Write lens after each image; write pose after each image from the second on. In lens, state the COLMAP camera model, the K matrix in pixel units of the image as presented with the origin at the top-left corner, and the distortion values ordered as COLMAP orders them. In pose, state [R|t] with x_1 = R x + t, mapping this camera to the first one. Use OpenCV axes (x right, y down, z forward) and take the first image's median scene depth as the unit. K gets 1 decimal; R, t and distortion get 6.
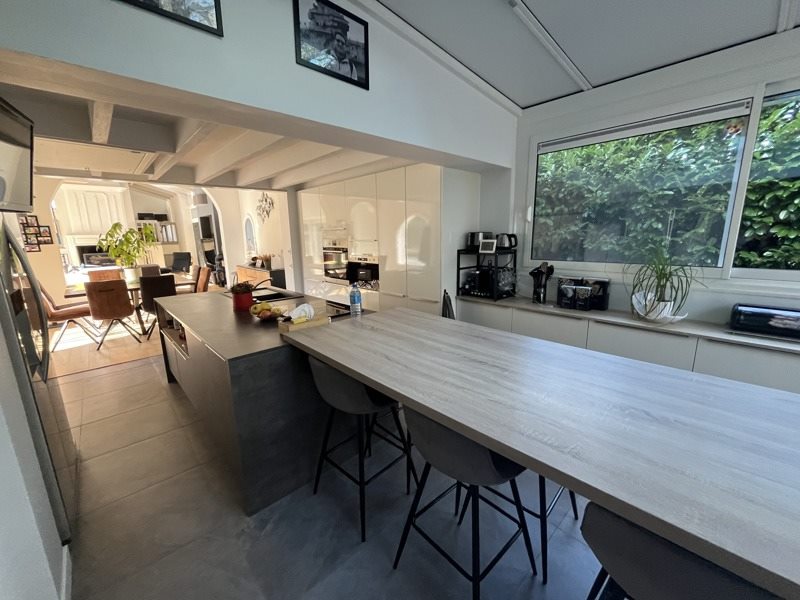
lens RADIAL K [[322.5, 0, 403.3], [0, 322.5, 298.3], [0, 0, 1]] dist [0.003698, 0.000074]
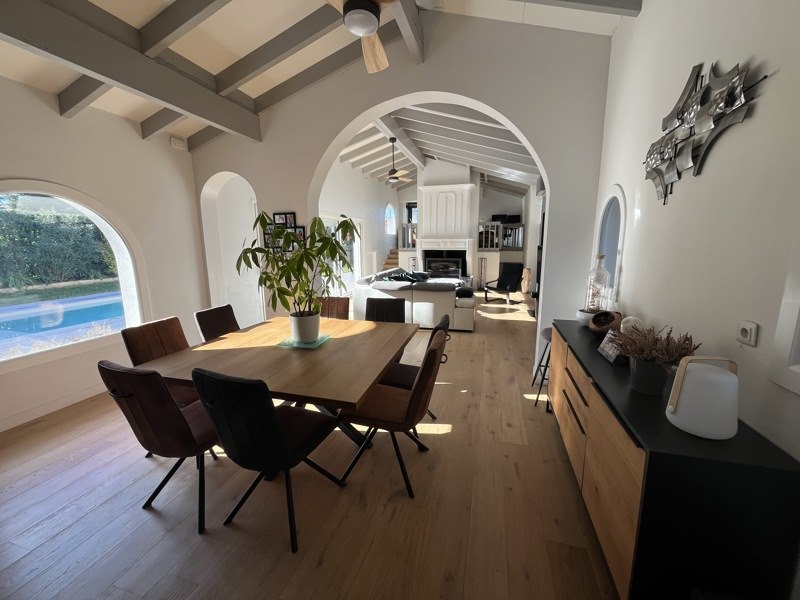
lens RADIAL K [[322.5, 0, 402.7], [0, 322.5, 301.5], [0, 0, 1]] dist [0.003698, 0.000074]
pose [[0.508060, 0.171966, -0.843980, -0.274826], [-0.174751, 0.980067, 0.094498, -0.124812], [0.843408, 0.099476, 0.527984, 0.618452]]
